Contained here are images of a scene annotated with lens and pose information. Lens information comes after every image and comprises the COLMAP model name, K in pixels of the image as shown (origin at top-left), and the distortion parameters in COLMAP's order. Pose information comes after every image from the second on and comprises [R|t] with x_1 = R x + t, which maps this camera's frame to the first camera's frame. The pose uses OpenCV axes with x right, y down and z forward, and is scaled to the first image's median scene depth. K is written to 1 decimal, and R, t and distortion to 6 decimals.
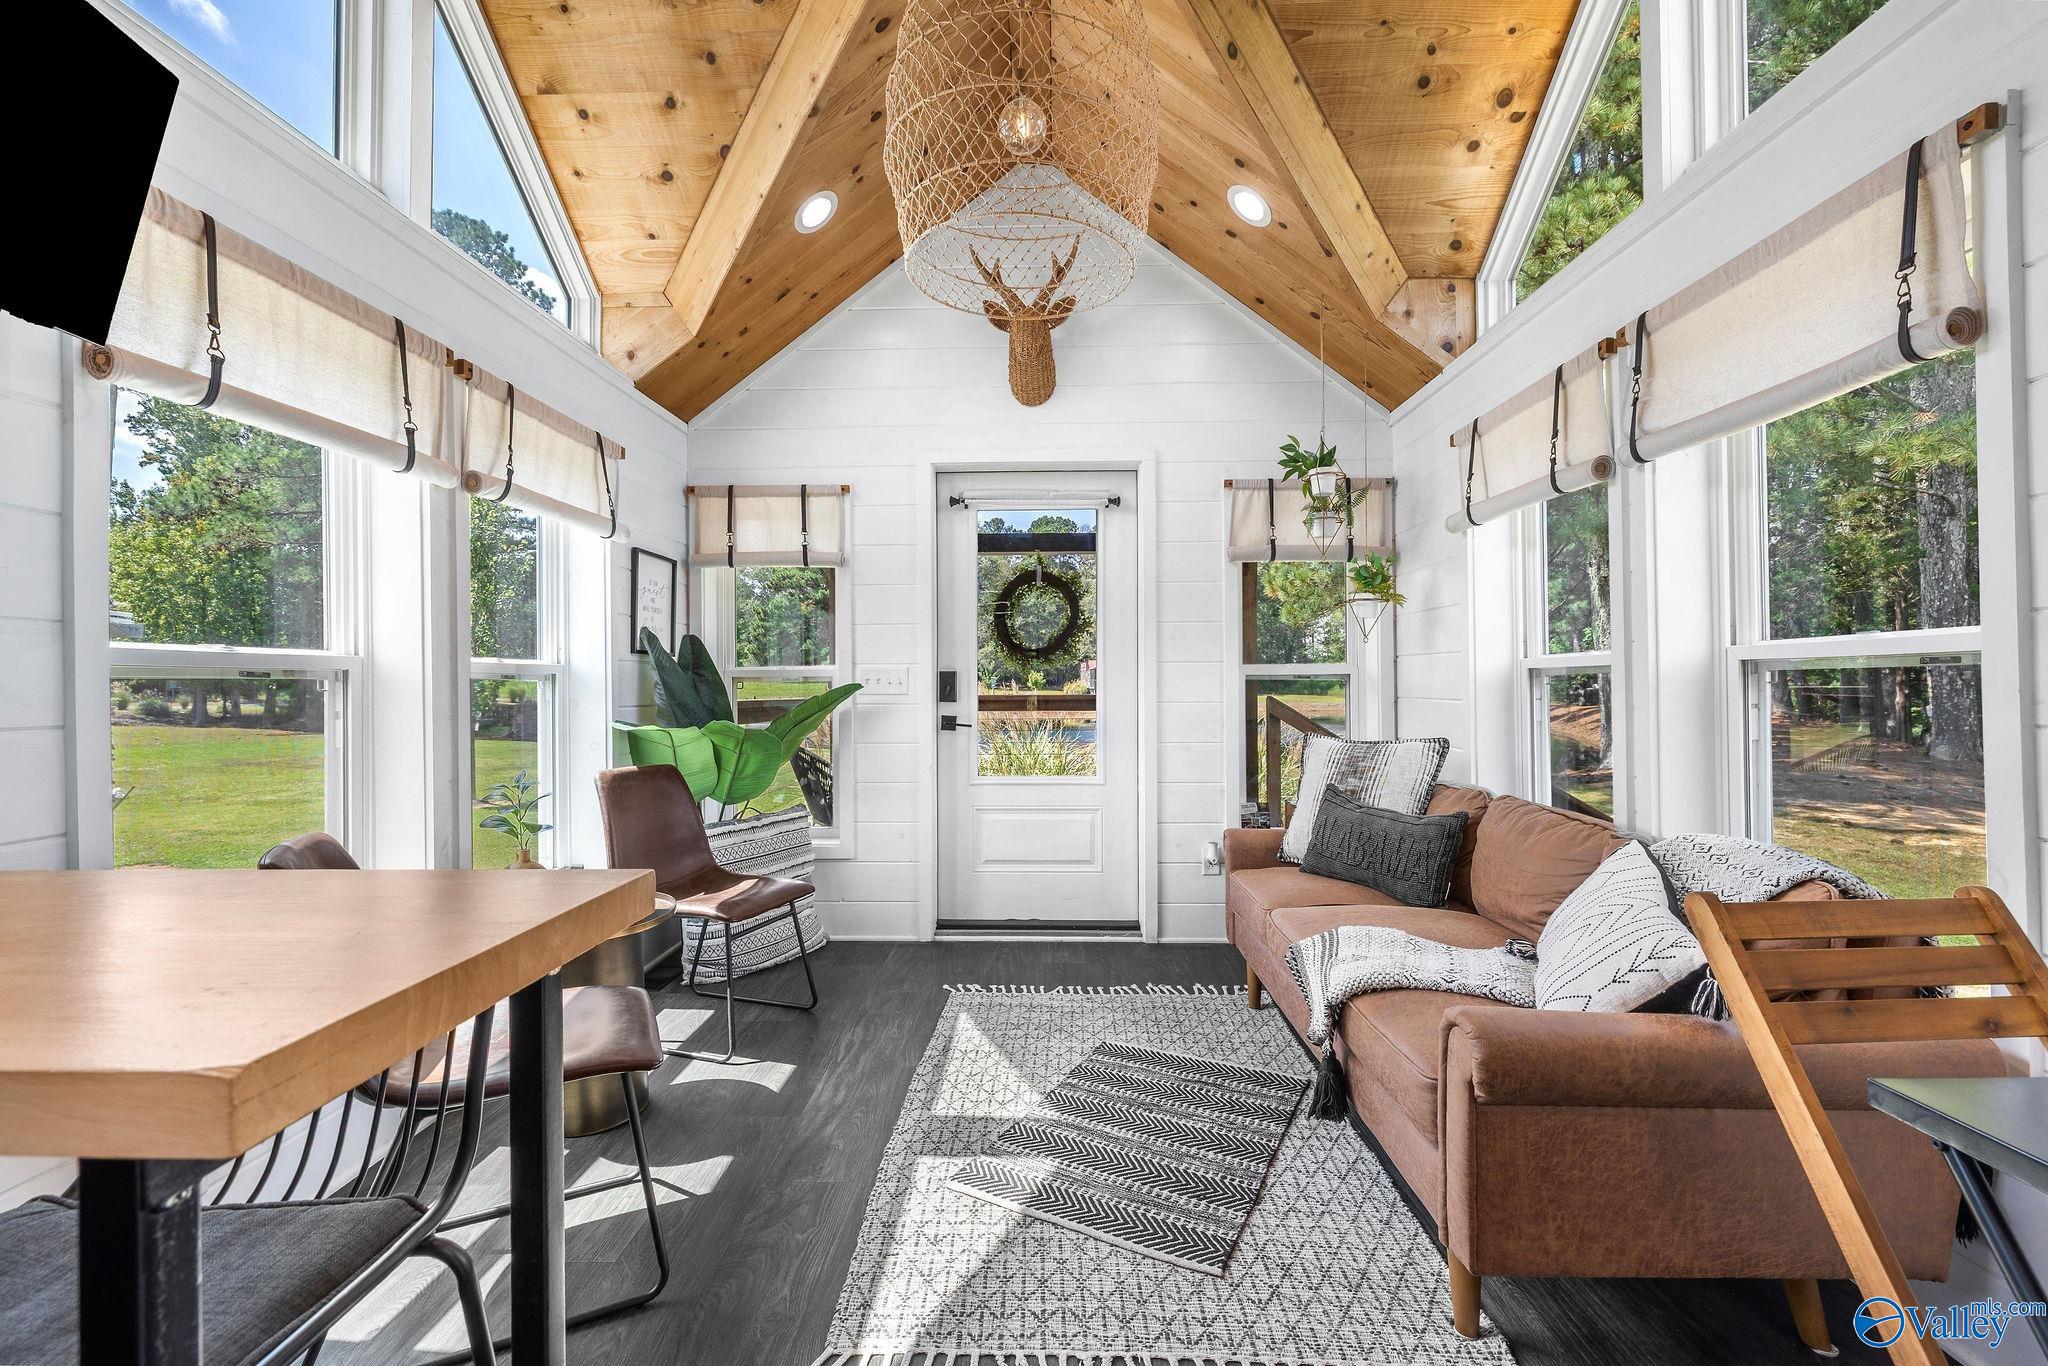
lens RADIAL K [[877.7, 0, 1019.8], [0, 877.7, 676.8], [0, 0, 1]] dist [-0.000629, 0.000034]
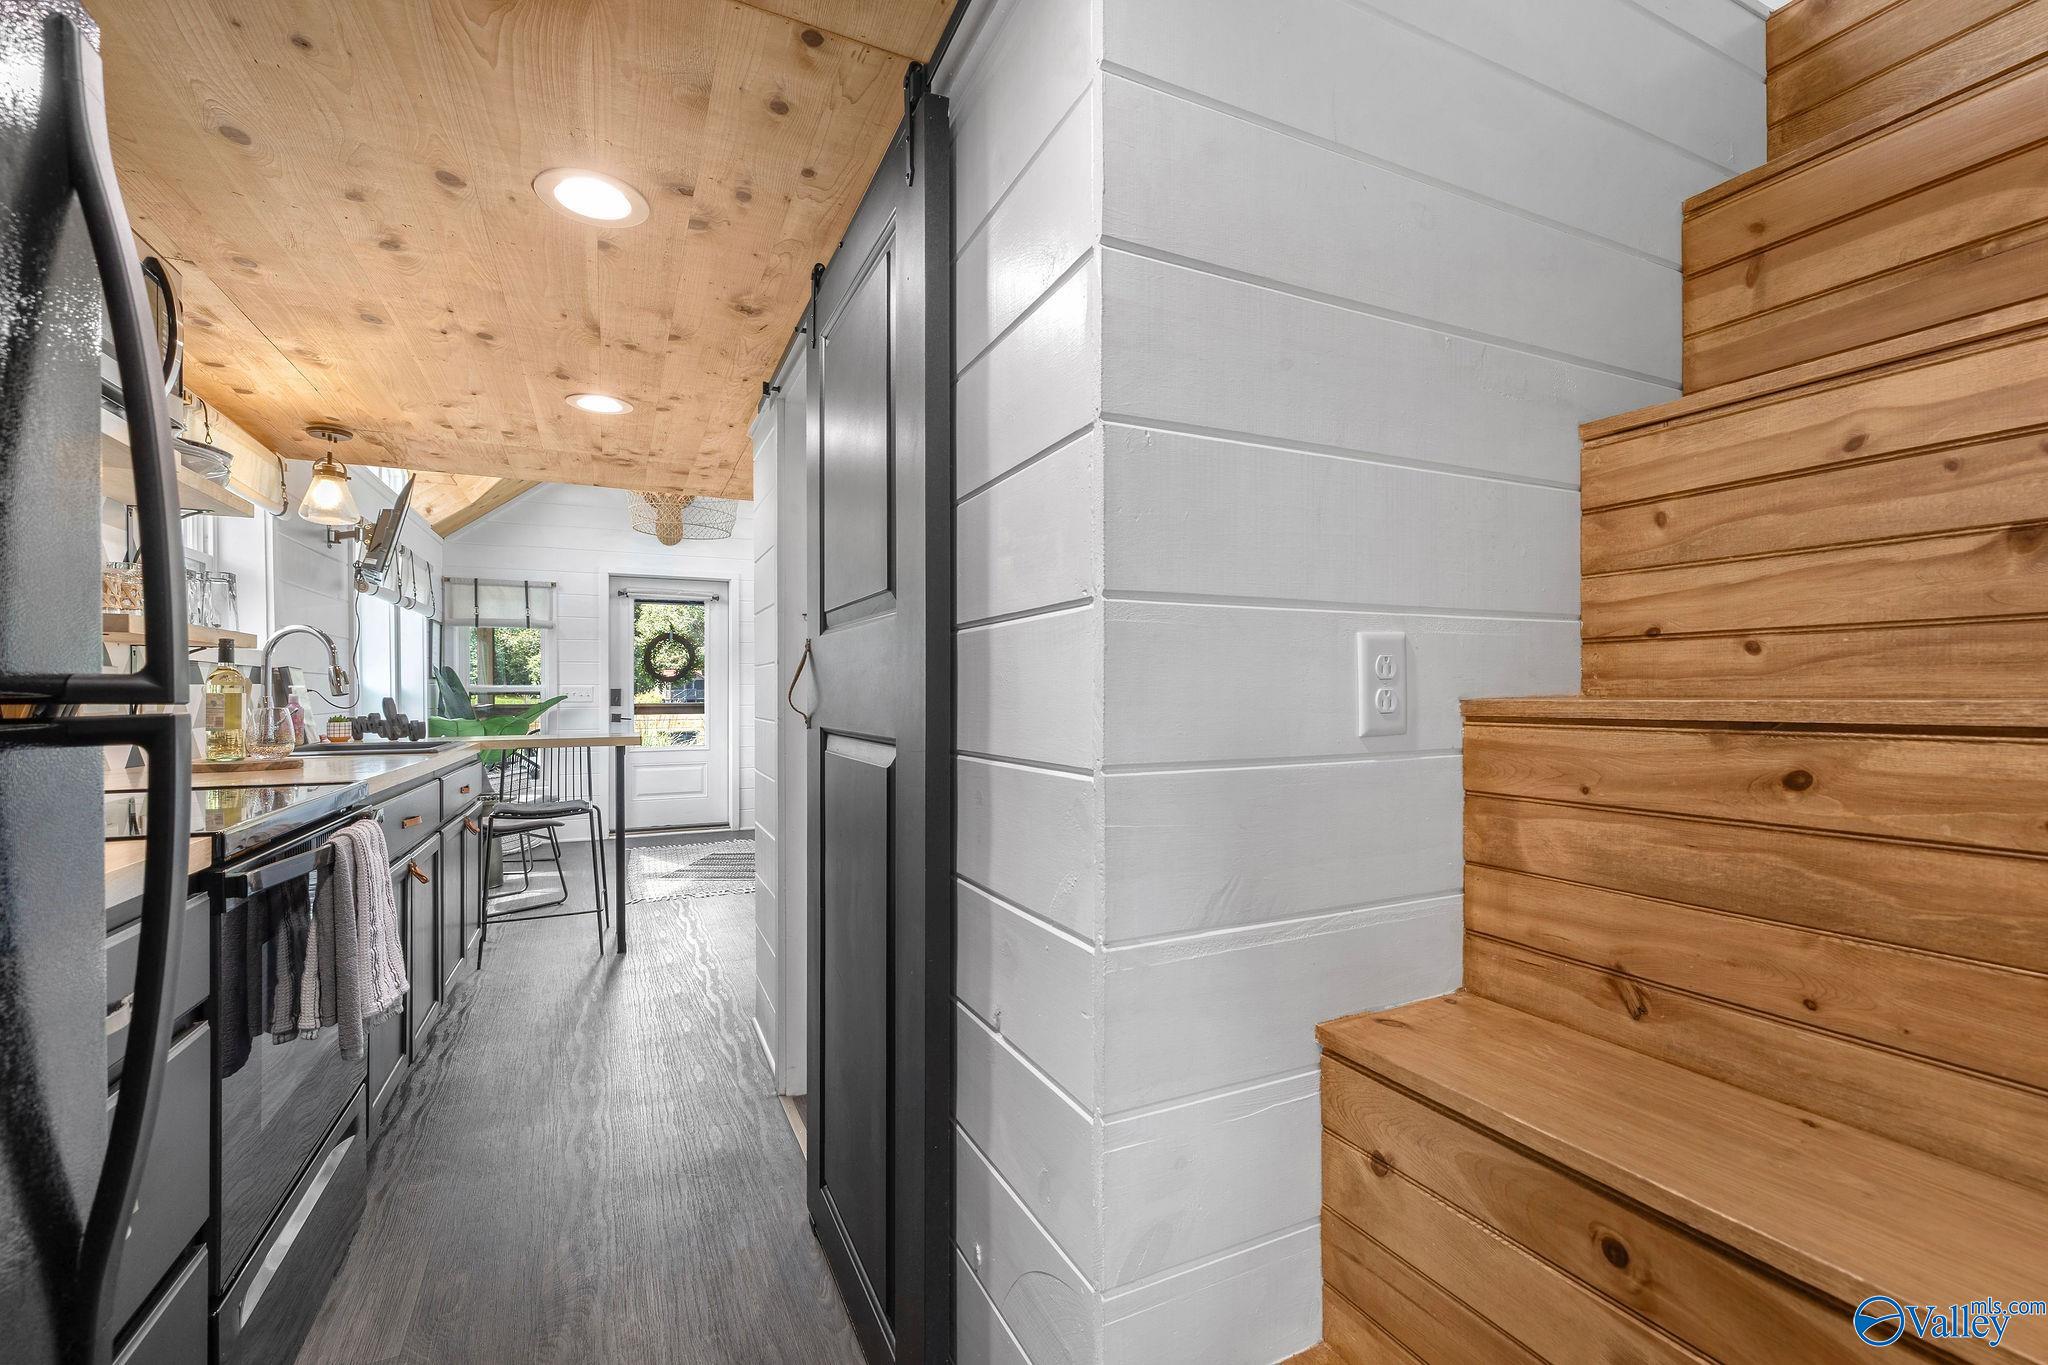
lens RADIAL K [[877.7, 0, 1028.9], [0, 877.7, 688.7], [0, 0, 1]] dist [-0.000629, 0.000034]
pose [[0.901022, 0.003278, 0.433760, -0.101325], [-0.001365, 0.999988, -0.004722, 0.000476], [-0.433770, 0.003662, 0.901016, -0.972208]]
